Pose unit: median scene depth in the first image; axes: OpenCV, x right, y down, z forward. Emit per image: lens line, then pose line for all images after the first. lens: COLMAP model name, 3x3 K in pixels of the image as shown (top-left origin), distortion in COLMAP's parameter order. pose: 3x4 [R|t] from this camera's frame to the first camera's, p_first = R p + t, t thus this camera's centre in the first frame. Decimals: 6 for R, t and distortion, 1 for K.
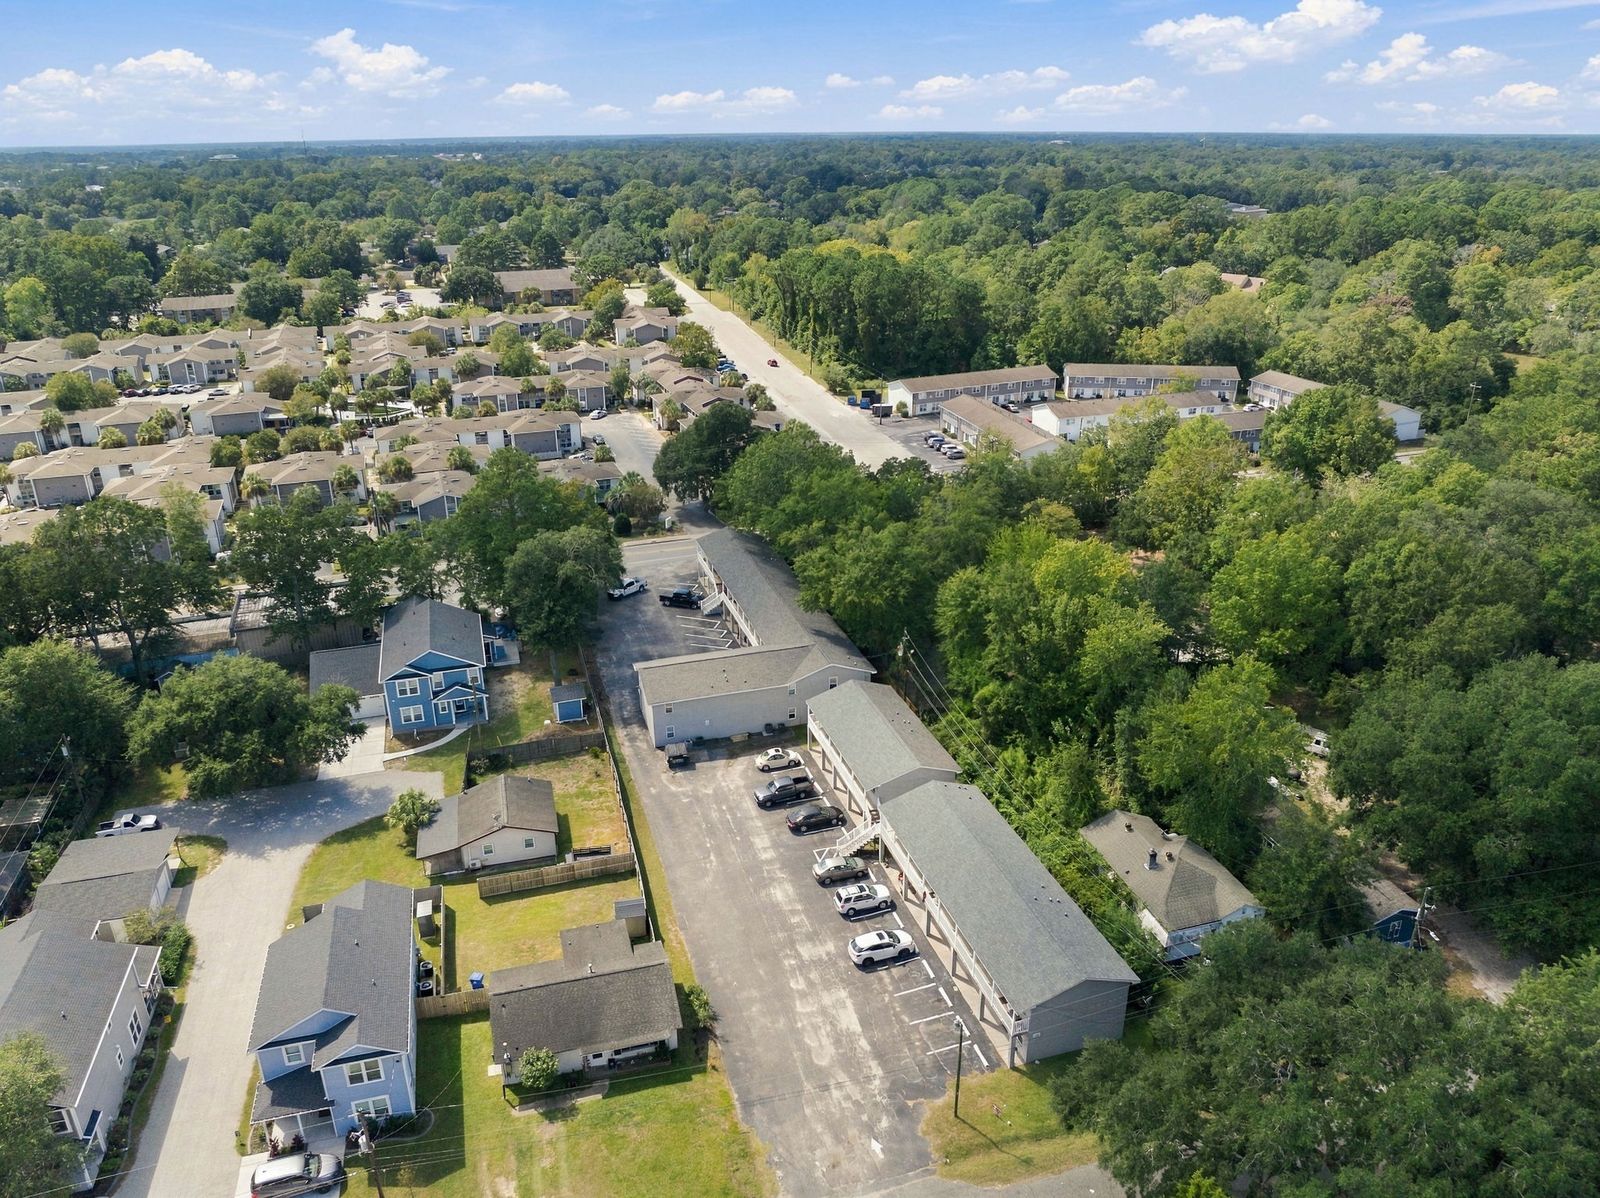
lens RADIAL K [[1130.2, 0, 793.3], [0, 1130.2, 598.7], [0, 0, 1]] dist [-0.042126, 0.009136]
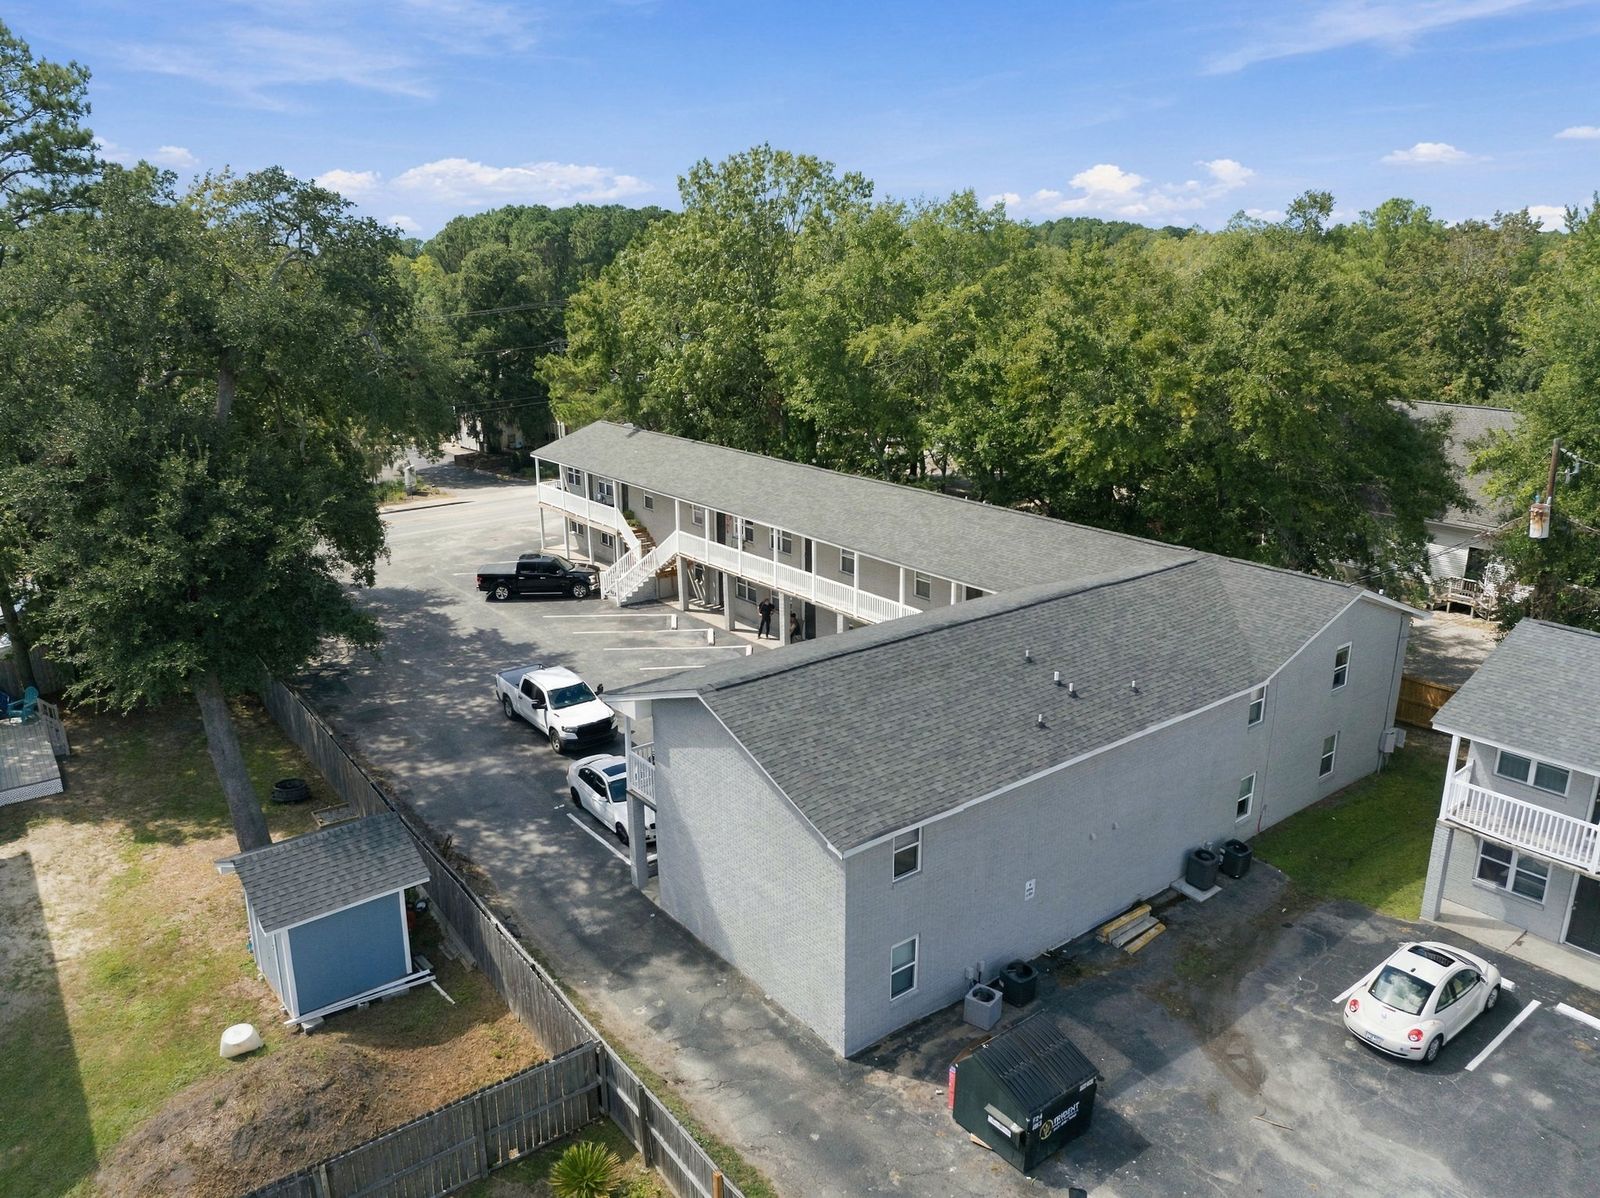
lens RADIAL K [[1130.2, 0, 792.2], [0, 1130.2, 596.5], [0, 0, 1]] dist [-0.042126, 0.009136]
pose [[0.936464, -0.095164, 0.337609, -0.179268], [0.132113, 0.987307, -0.088158, 0.061396], [-0.324934, 0.127160, 0.937149, 0.748884]]
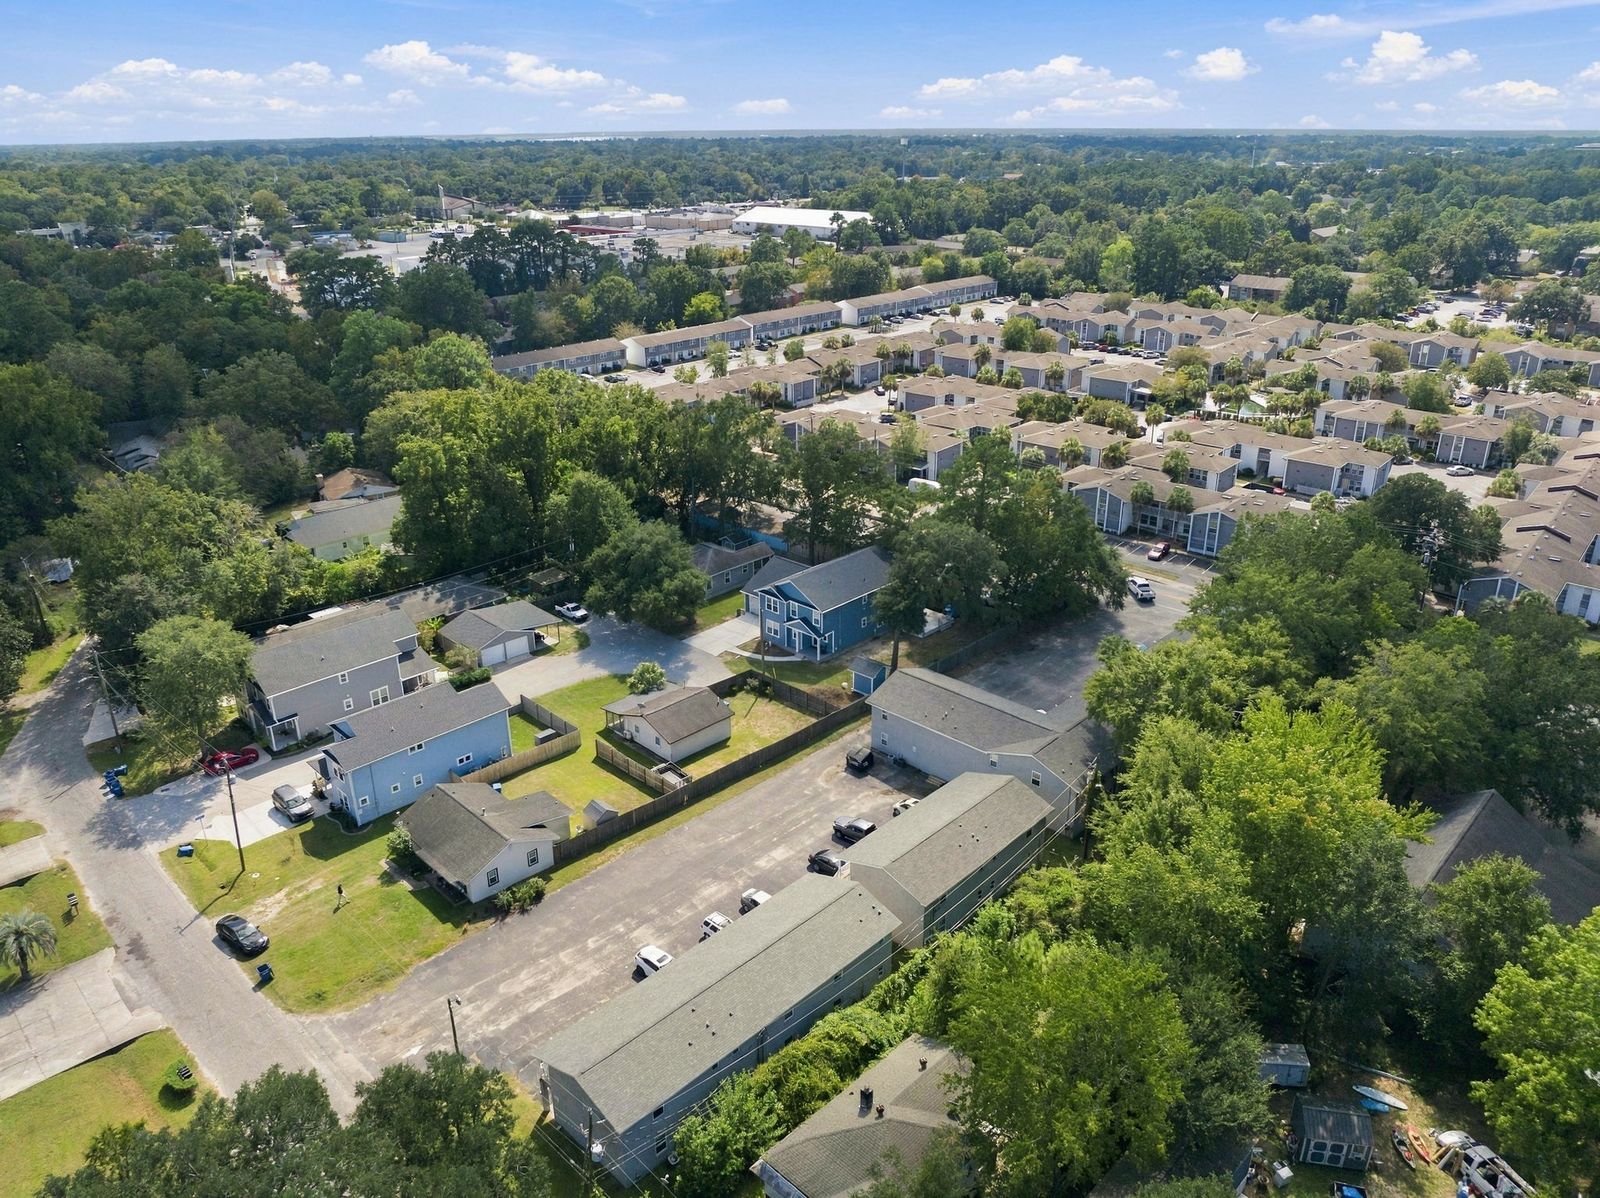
lens RADIAL K [[1130.2, 0, 800.8], [0, 1130.2, 567.9], [0, 0, 1]] dist [-0.042126, 0.009136]
pose [[0.488644, 0.323645, -0.810235, 0.565761], [-0.333165, 0.927498, 0.169556, -0.153058], [0.806367, 0.187090, 0.561044, 0.335949]]
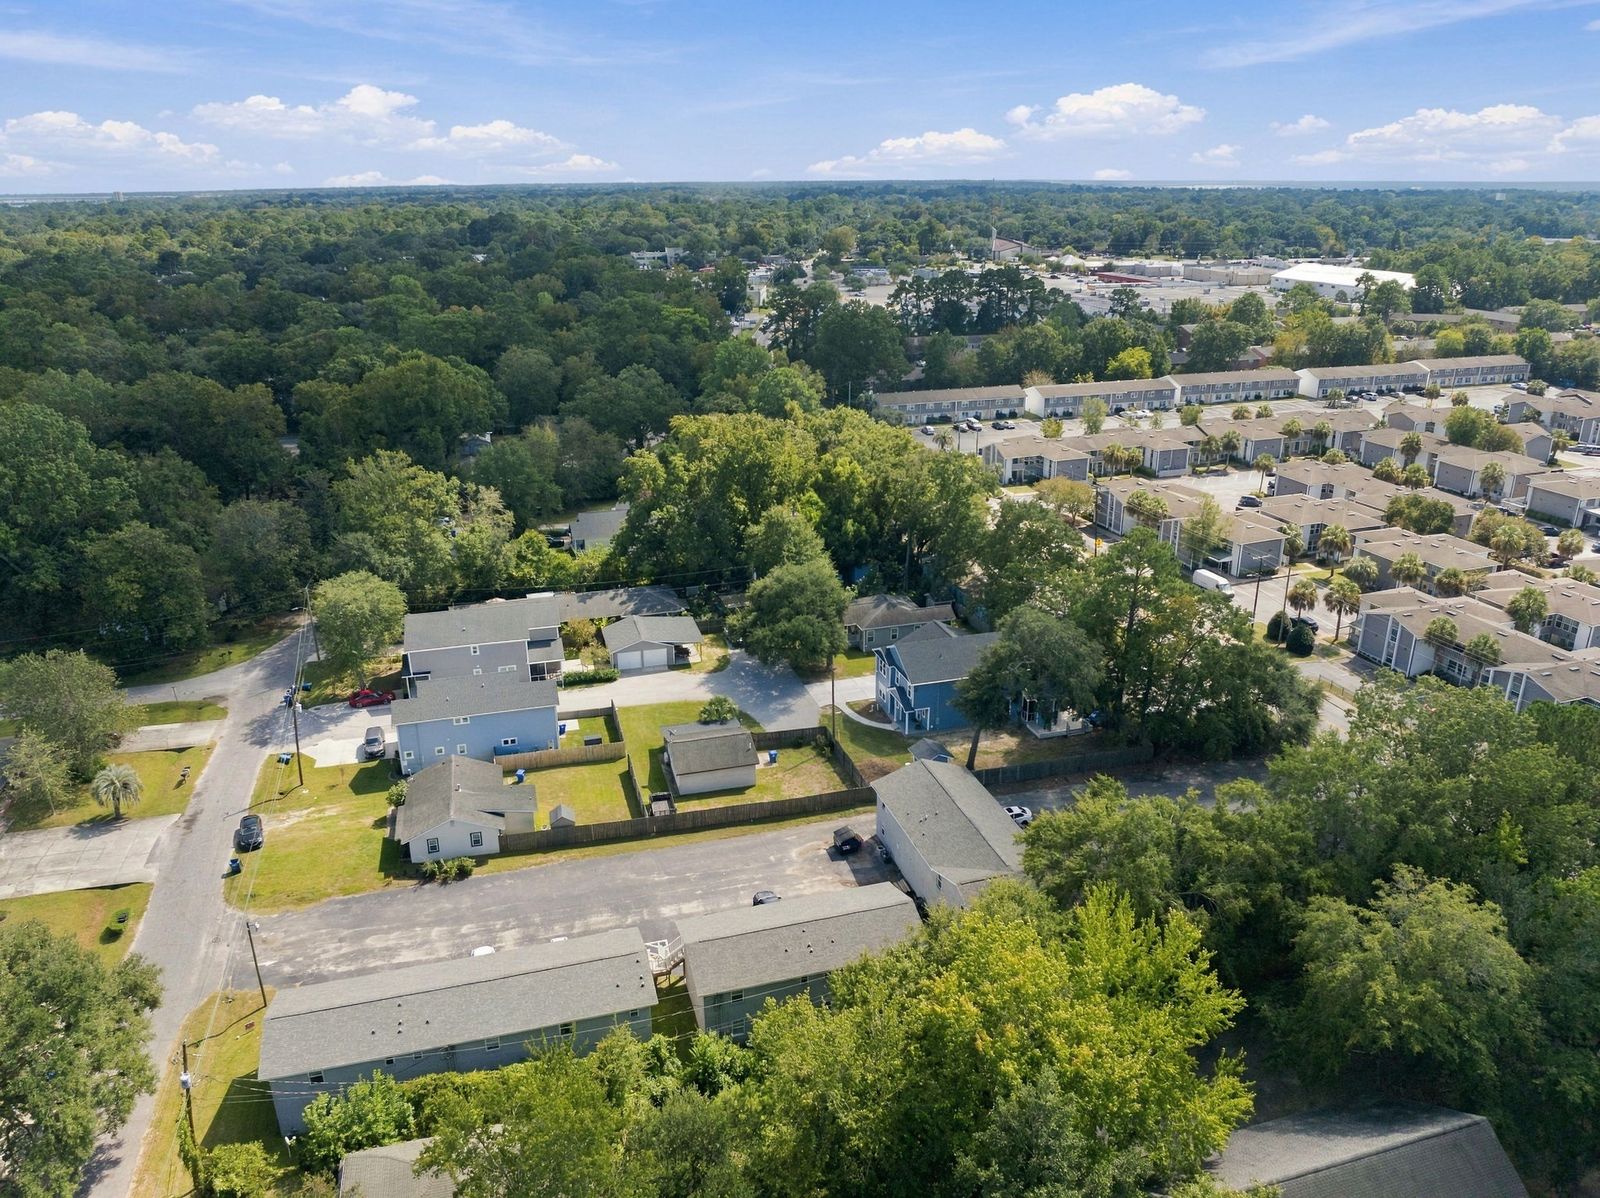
lens RADIAL K [[1130.2, 0, 817.1], [0, 1130.2, 581.3], [0, 0, 1]] dist [-0.042126, 0.009136]
pose [[0.002042, 0.346567, -0.938023, 0.634574], [-0.380616, 0.867692, 0.319753, -0.306612], [0.924731, 0.356374, 0.133681, 0.707226]]
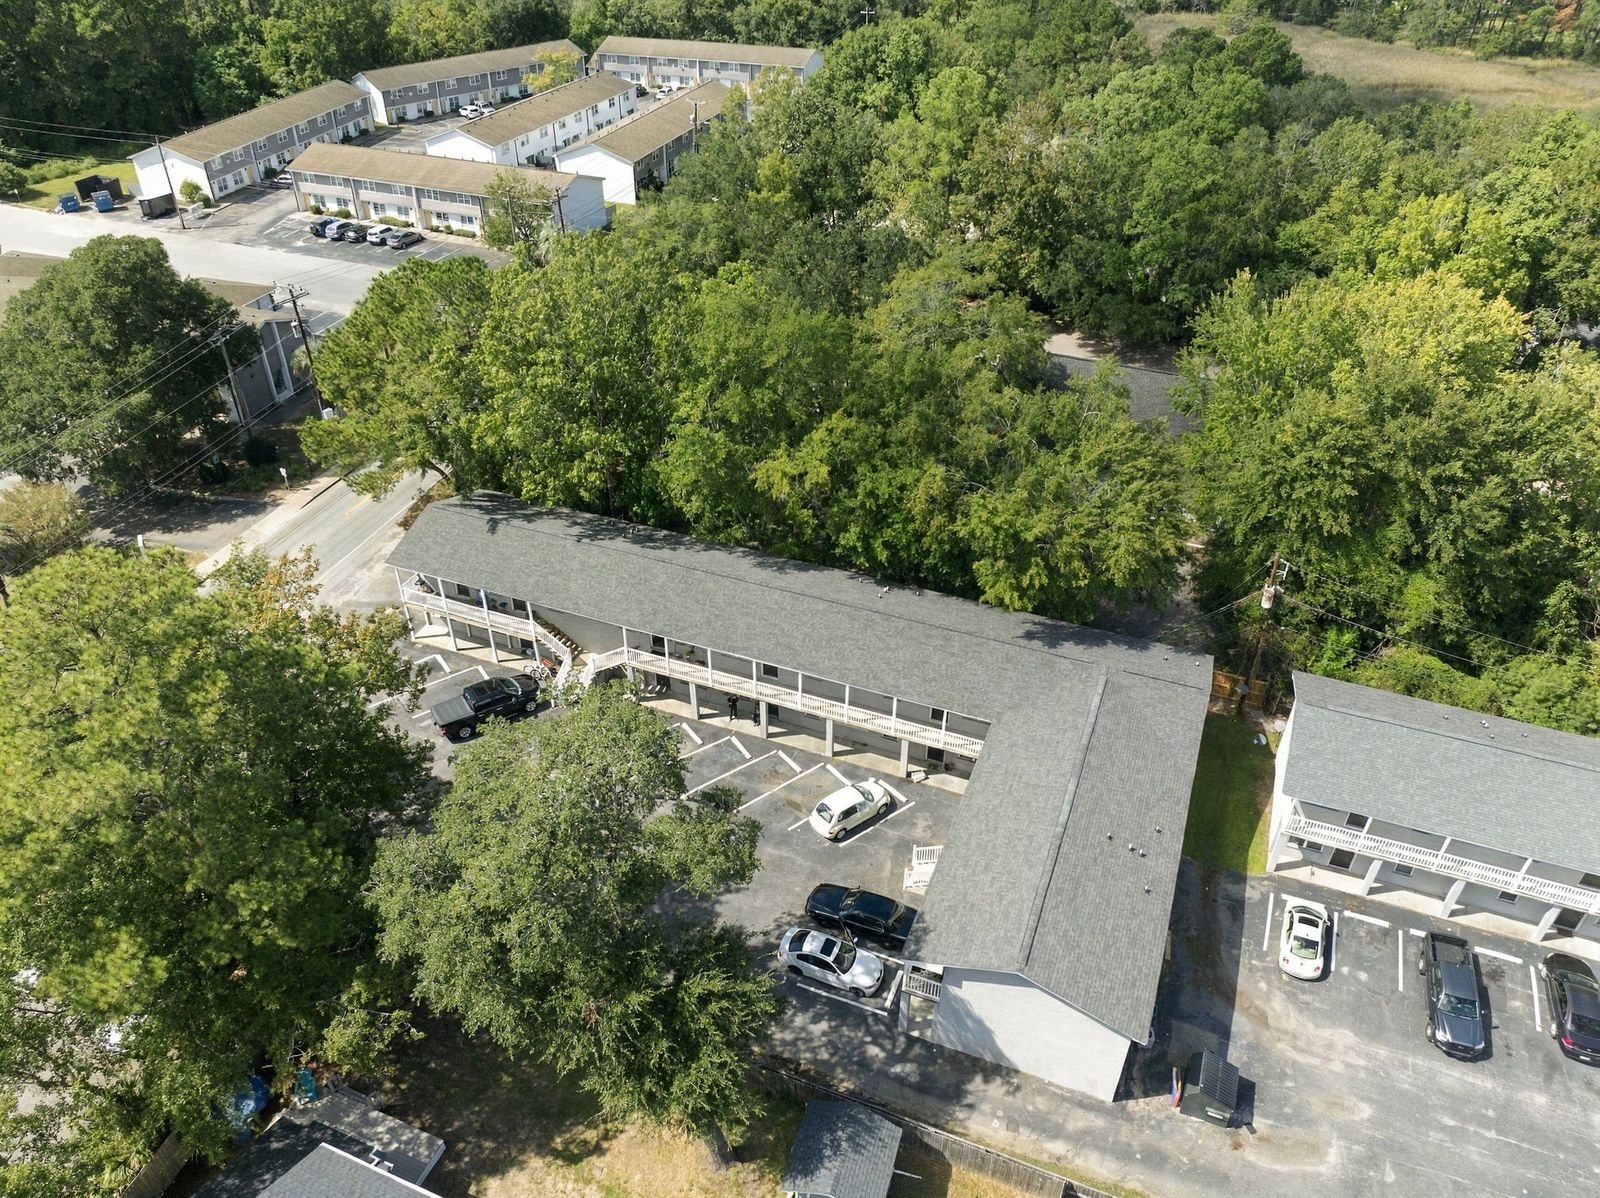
lens RADIAL K [[1130.2, 0, 797.7], [0, 1130.2, 598.0], [0, 0, 1]] dist [-0.042126, 0.009136]
pose [[0.625147, -0.451393, 0.636738, -0.334914], [0.294726, 0.891925, 0.342938, -0.177237], [-0.722723, -0.026723, 0.690621, 0.760882]]
